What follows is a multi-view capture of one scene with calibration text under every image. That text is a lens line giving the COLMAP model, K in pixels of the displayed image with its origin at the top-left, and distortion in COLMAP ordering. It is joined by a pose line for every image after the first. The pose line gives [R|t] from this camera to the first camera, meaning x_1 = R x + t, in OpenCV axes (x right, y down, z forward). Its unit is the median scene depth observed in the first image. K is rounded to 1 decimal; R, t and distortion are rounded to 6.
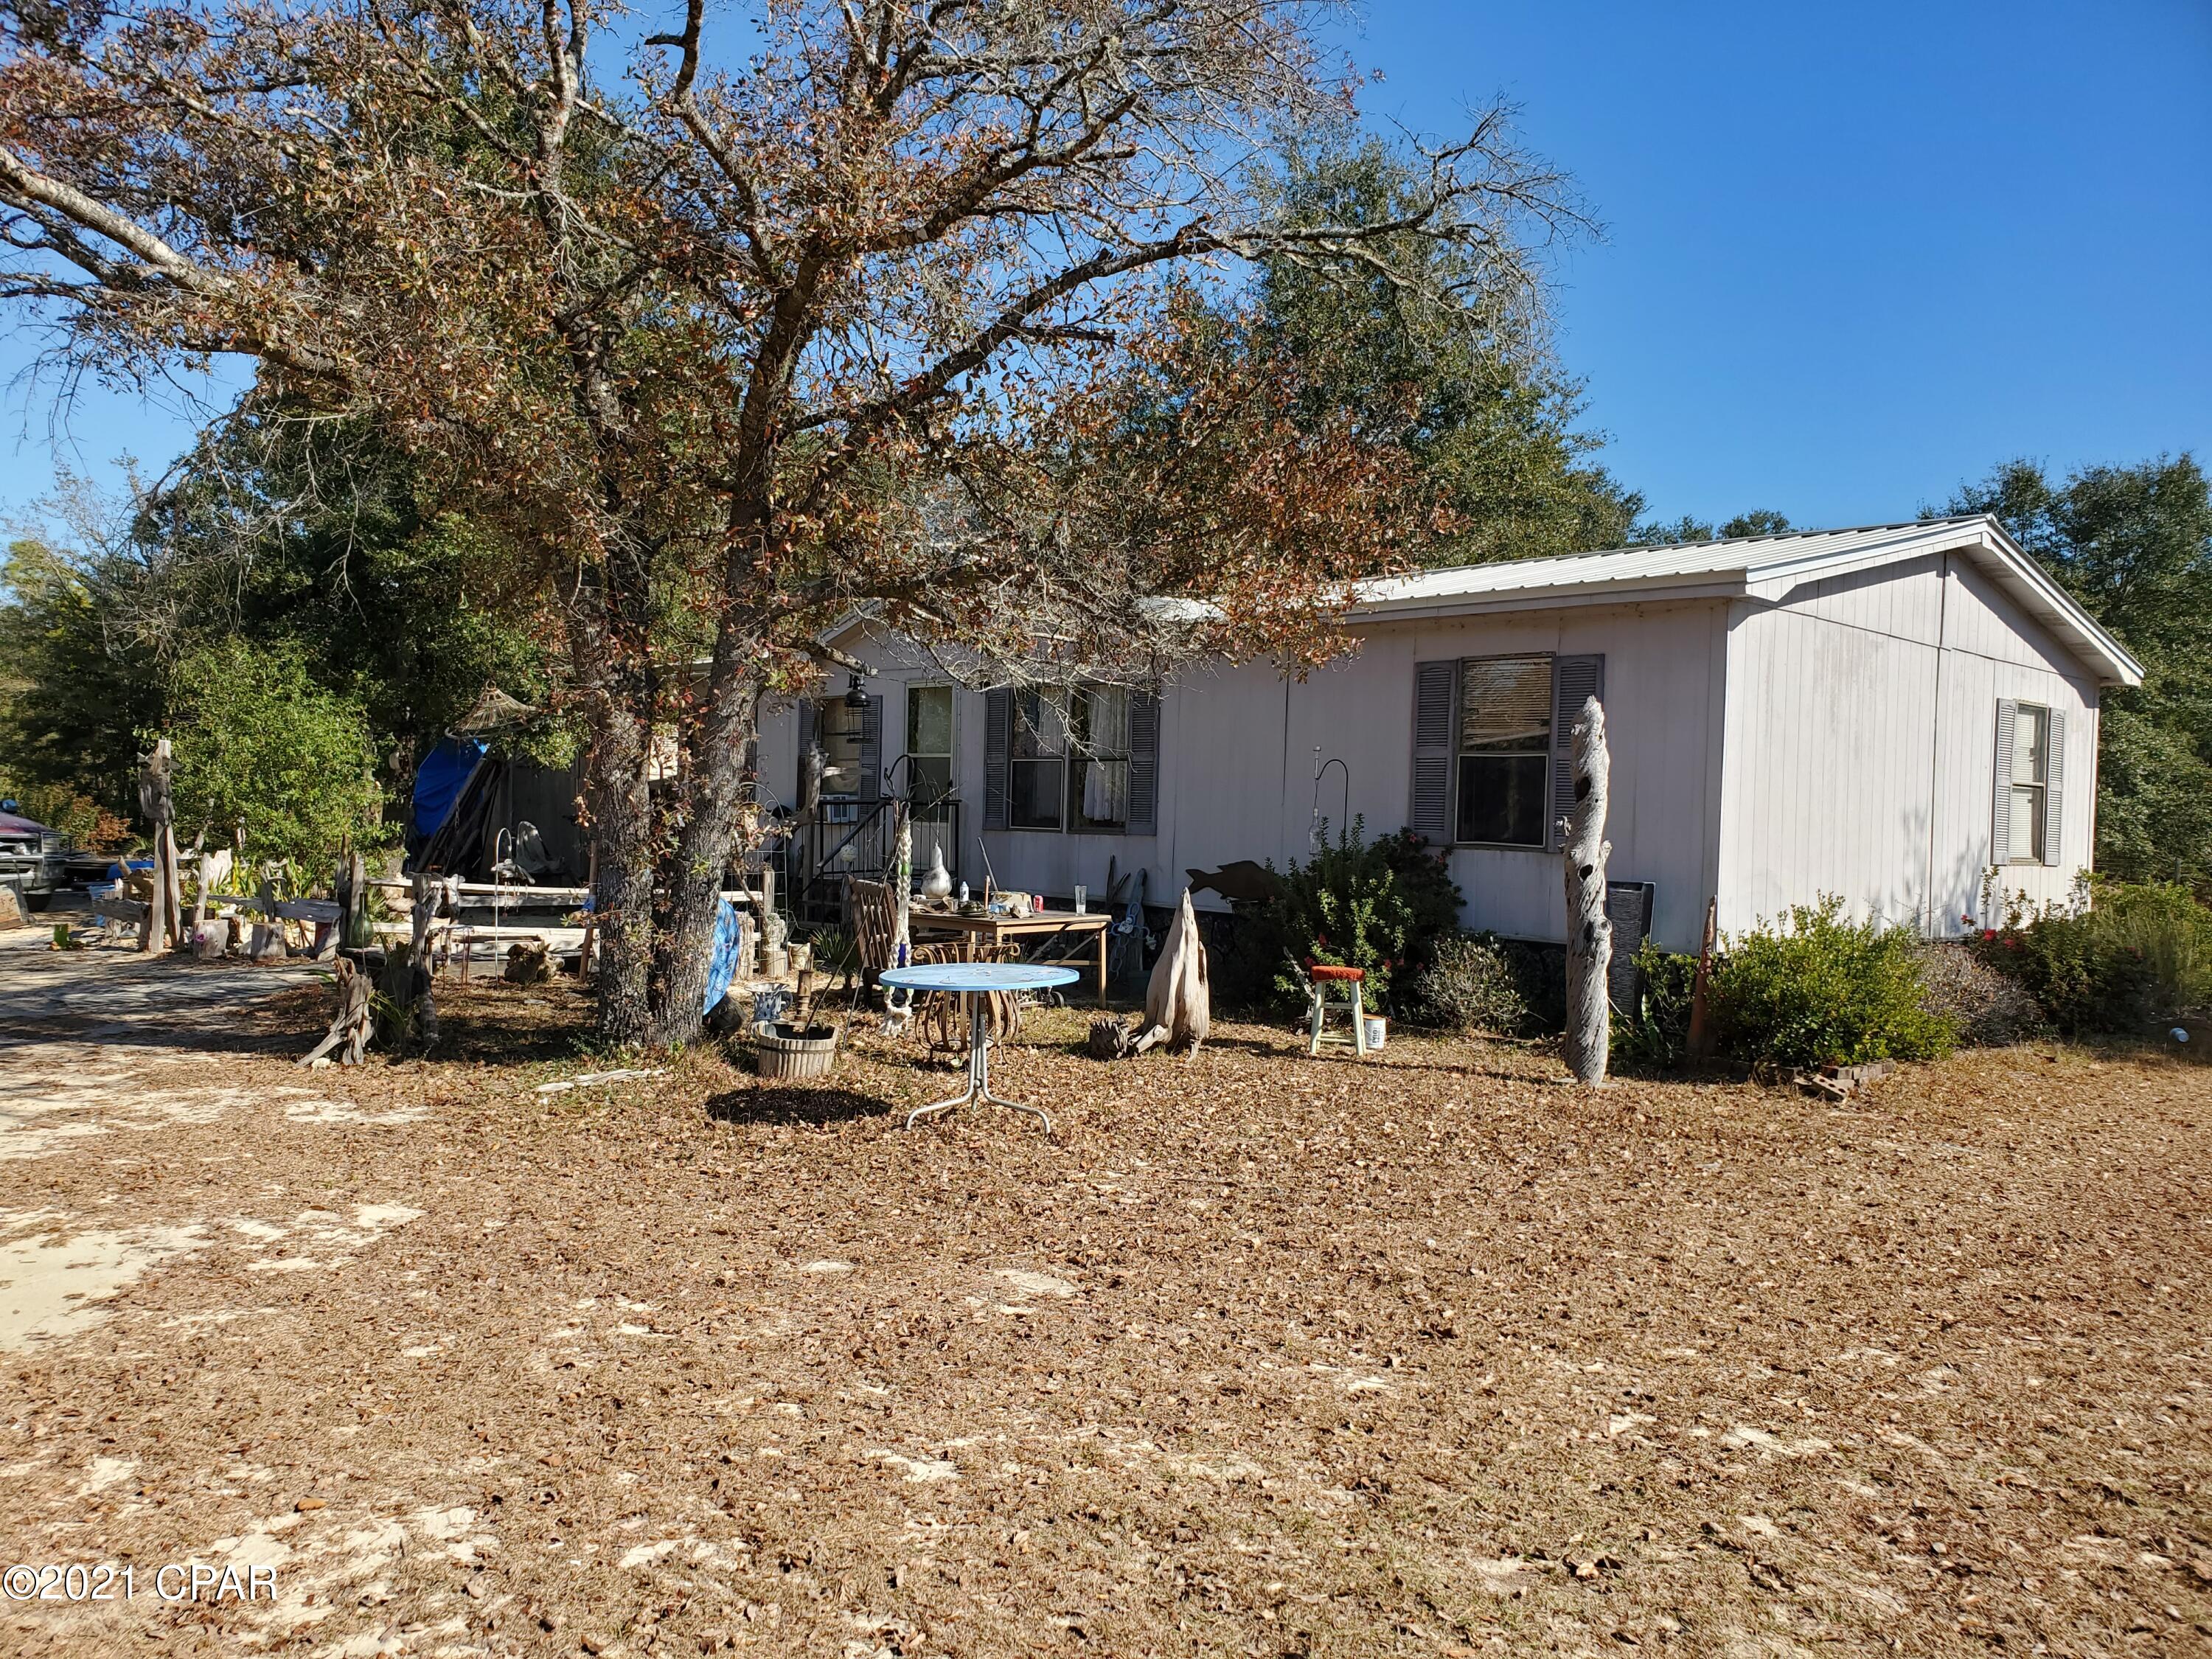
lens RADIAL K [[1732.2, 0, 1106.0], [0, 1732.2, 829.5], [0, 0, 1]] dist [0.027170, -0.019505]
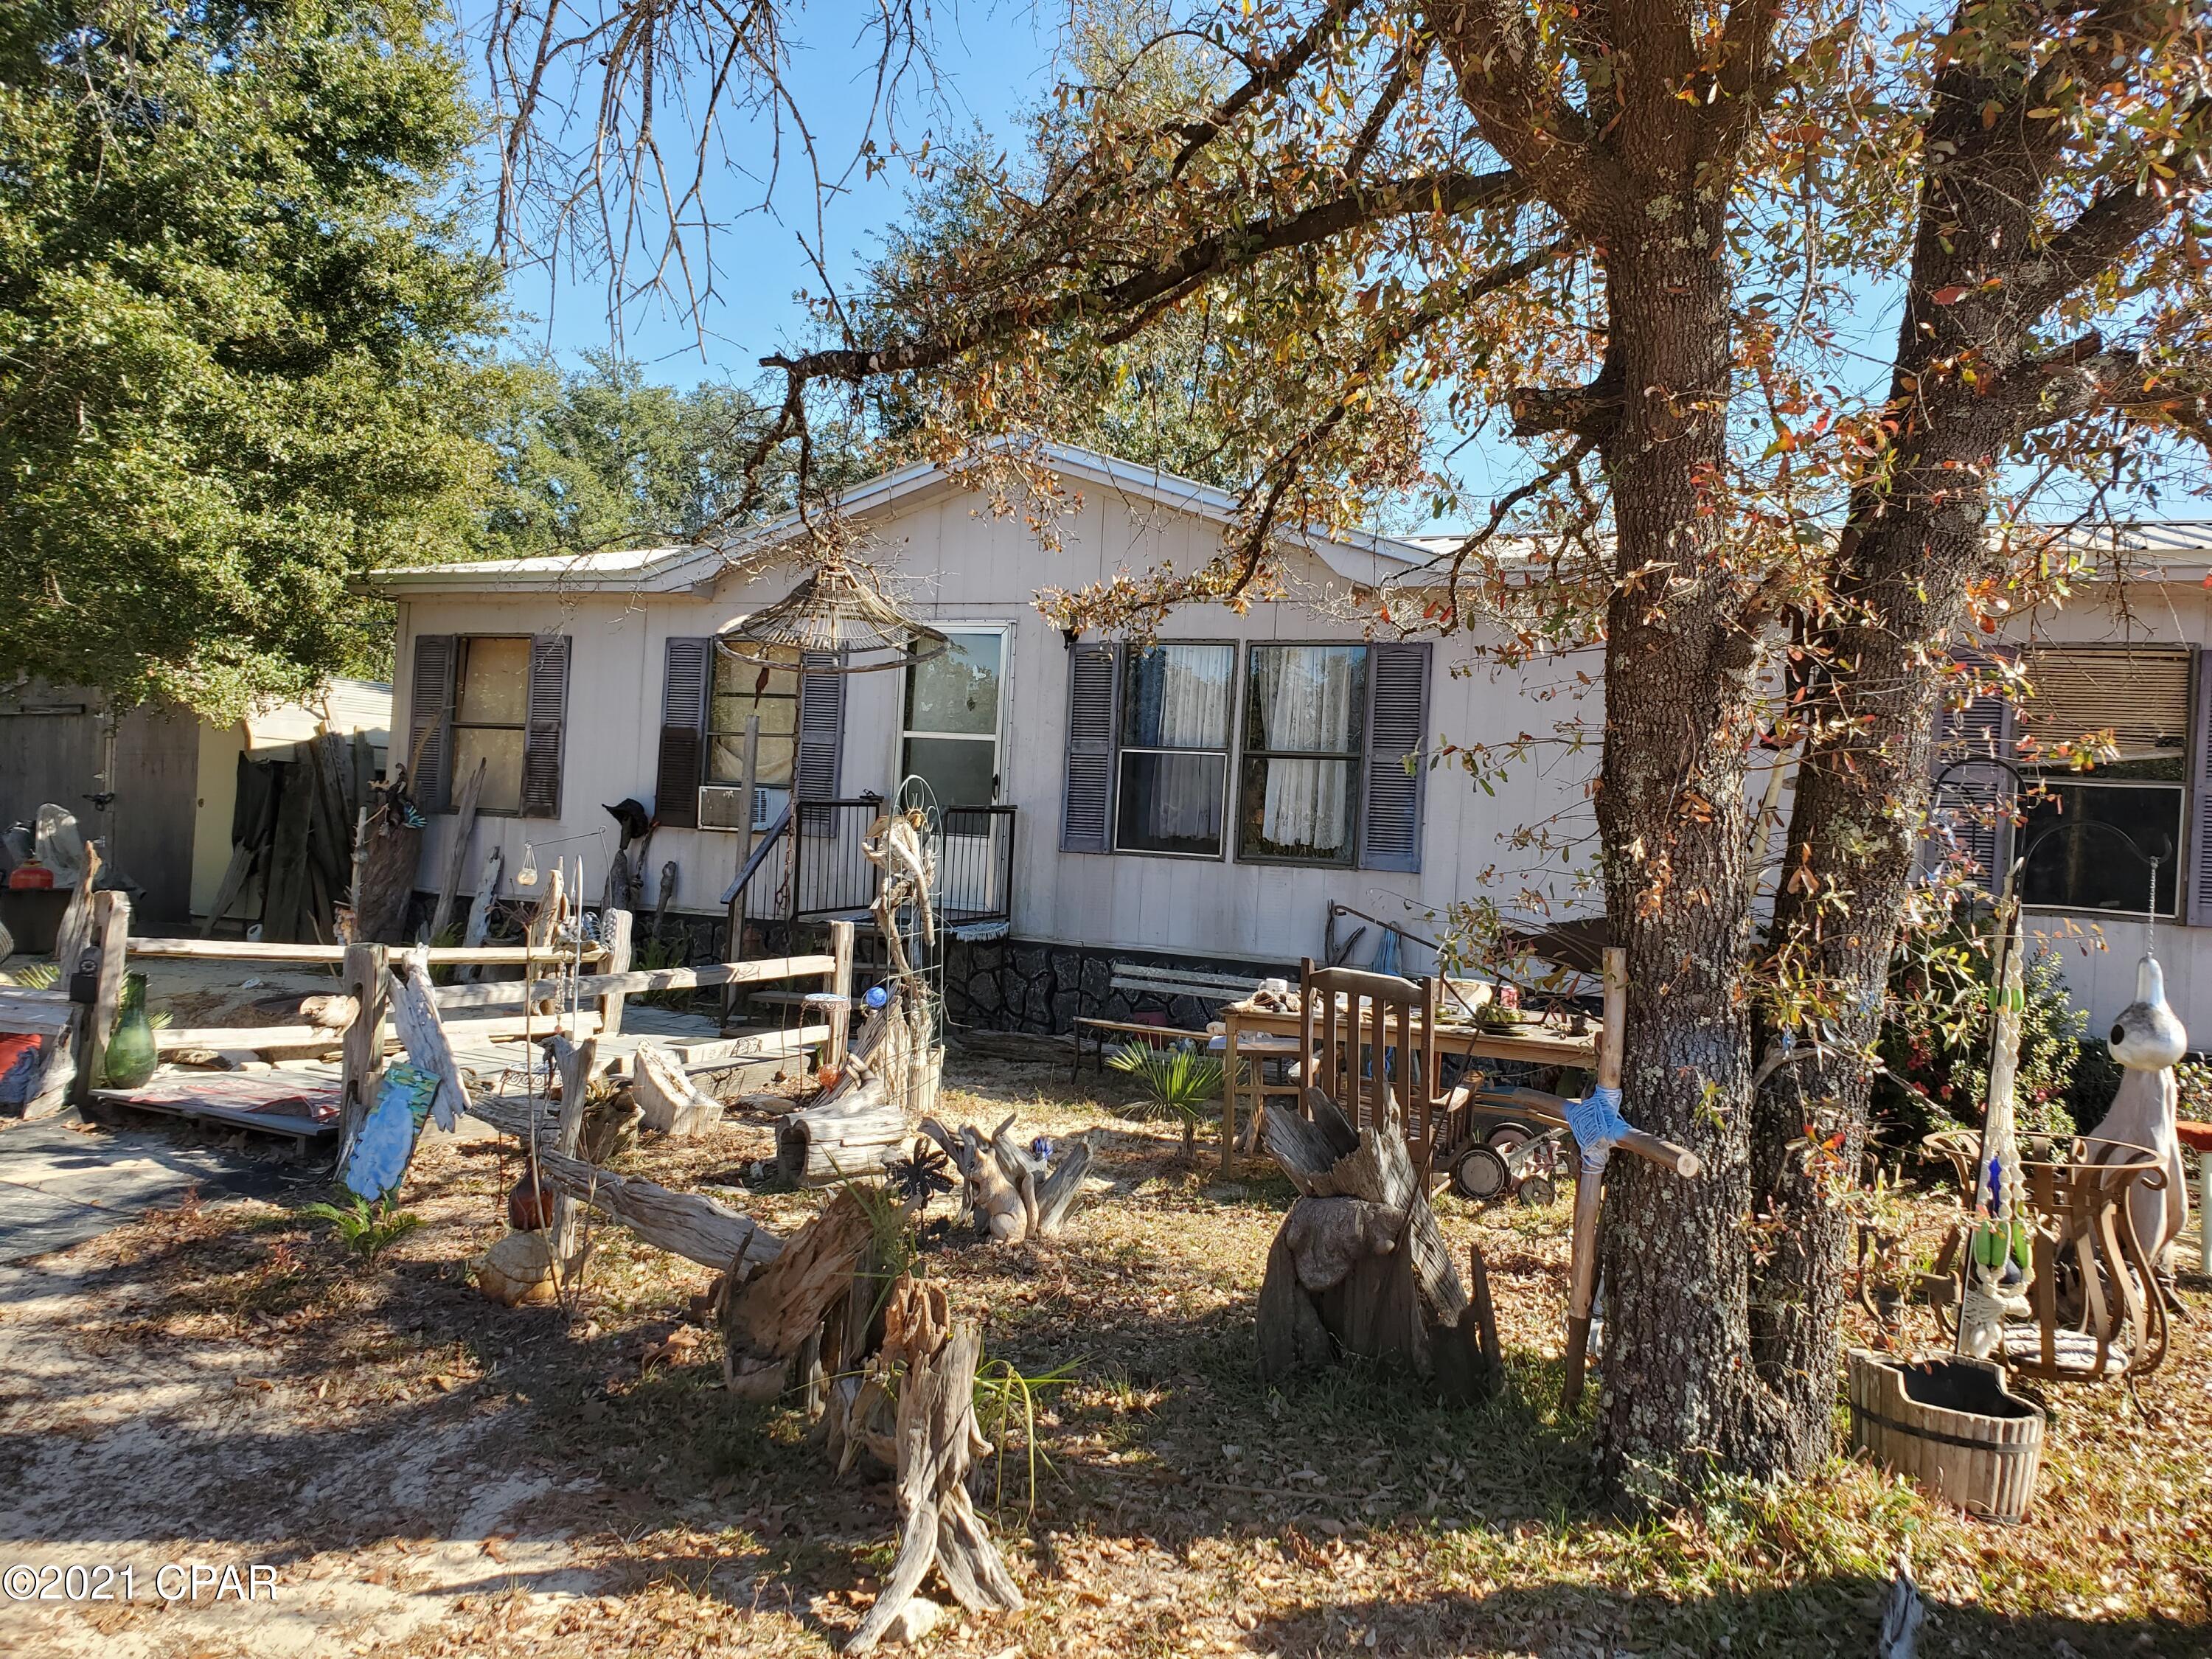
lens RADIAL K [[1732.2, 0, 1130.0], [0, 1732.2, 823.8], [0, 0, 1]] dist [0.027170, -0.019505]
pose [[0.916779, 0.022775, 0.398745, -0.339122], [-0.026943, 0.999625, 0.004850, -0.015839], [-0.398485, -0.015190, 0.917049, 0.402802]]
